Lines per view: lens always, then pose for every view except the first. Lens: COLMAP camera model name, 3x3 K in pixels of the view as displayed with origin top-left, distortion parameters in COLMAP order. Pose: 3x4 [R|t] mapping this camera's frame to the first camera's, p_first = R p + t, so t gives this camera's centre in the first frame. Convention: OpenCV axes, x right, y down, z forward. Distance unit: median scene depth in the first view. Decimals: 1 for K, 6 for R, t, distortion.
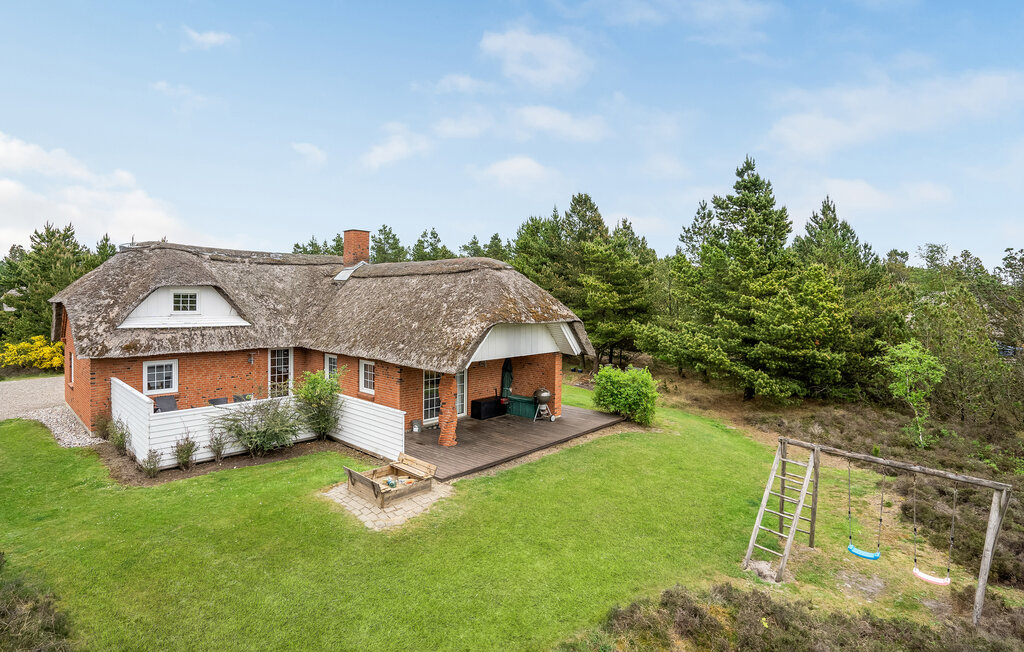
lens RADIAL K [[467.7, 0, 512.0], [0, 467.7, 326.0], [0, 0, 1]] dist [-0.044140, 0.020123]
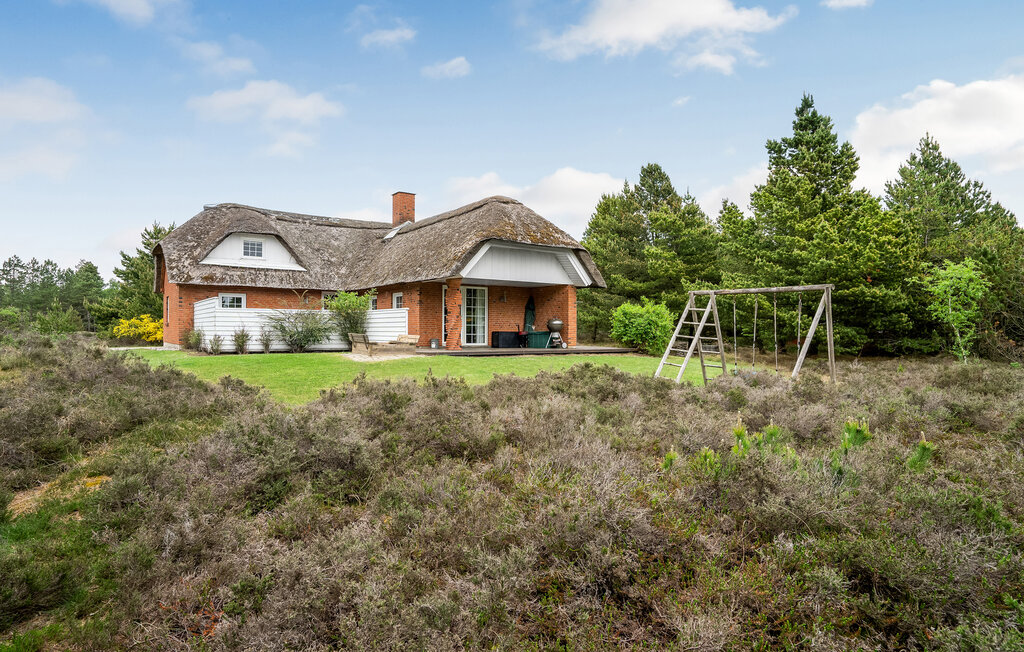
lens RADIAL K [[519.0, 0, 519.3], [0, 519.0, 324.9], [0, 0, 1]] dist [0.015572, 0.001585]
pose [[0.982283, -0.012446, -0.186992, 0.194548], [0.006703, 0.999487, -0.031314, 0.175072], [0.187286, 0.029506, 0.981862, -0.169844]]
